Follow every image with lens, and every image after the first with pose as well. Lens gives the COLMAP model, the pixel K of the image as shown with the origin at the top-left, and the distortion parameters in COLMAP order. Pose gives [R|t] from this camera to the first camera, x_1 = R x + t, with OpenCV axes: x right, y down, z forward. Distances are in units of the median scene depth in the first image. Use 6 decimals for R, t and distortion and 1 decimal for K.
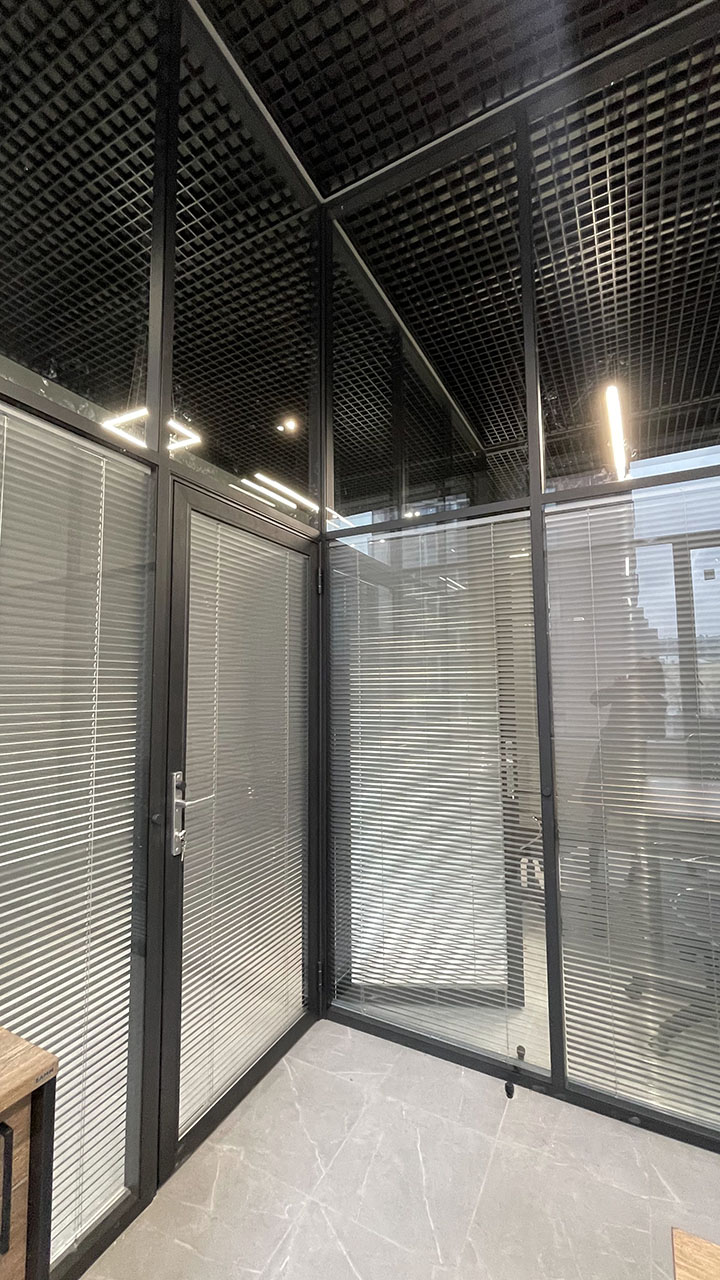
lens RADIAL K [[521.8, 0, 357.3], [0, 521.8, 639.3], [0, 0, 1]] dist [-0.003183, 0.000084]
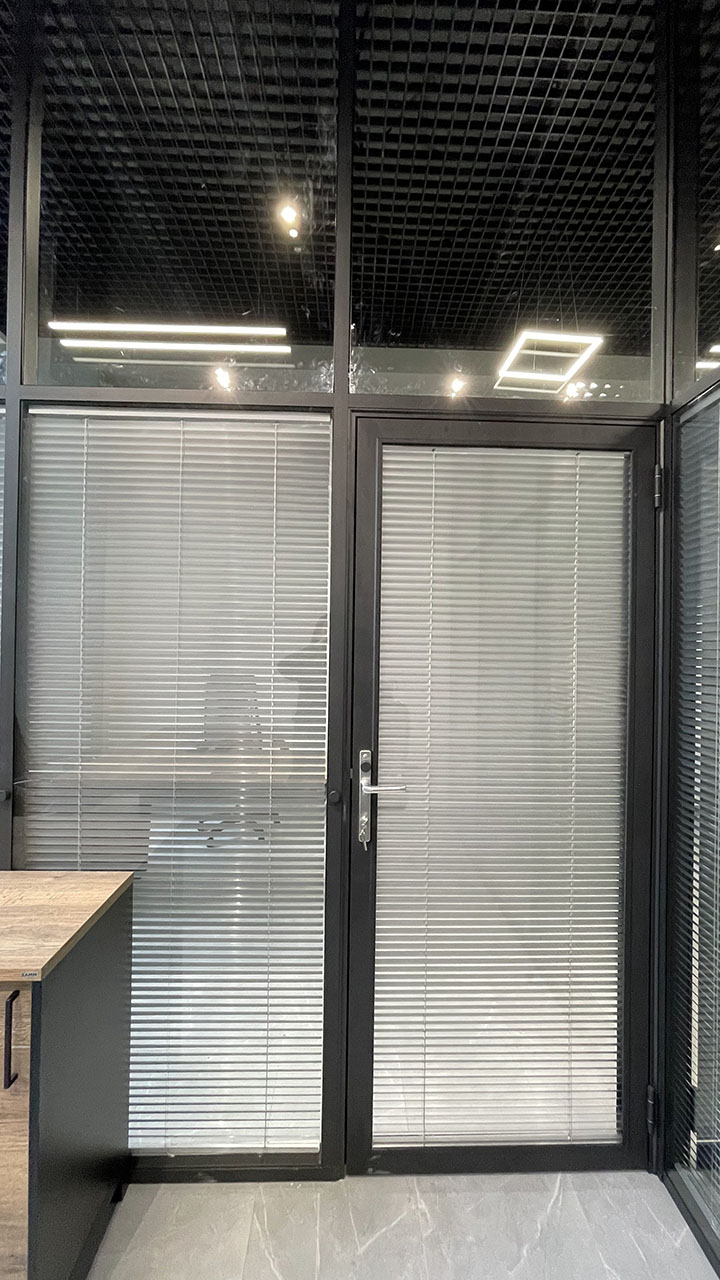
lens RADIAL K [[521.8, 0, 359.5], [0, 521.8, 644.5], [0, 0, 1]] dist [-0.003183, 0.000084]
pose [[0.500452, 0.006119, -0.865743, 0.403722], [0.057764, 0.997511, 0.040442, 0.037752], [0.863835, -0.070248, 0.498853, 0.543953]]
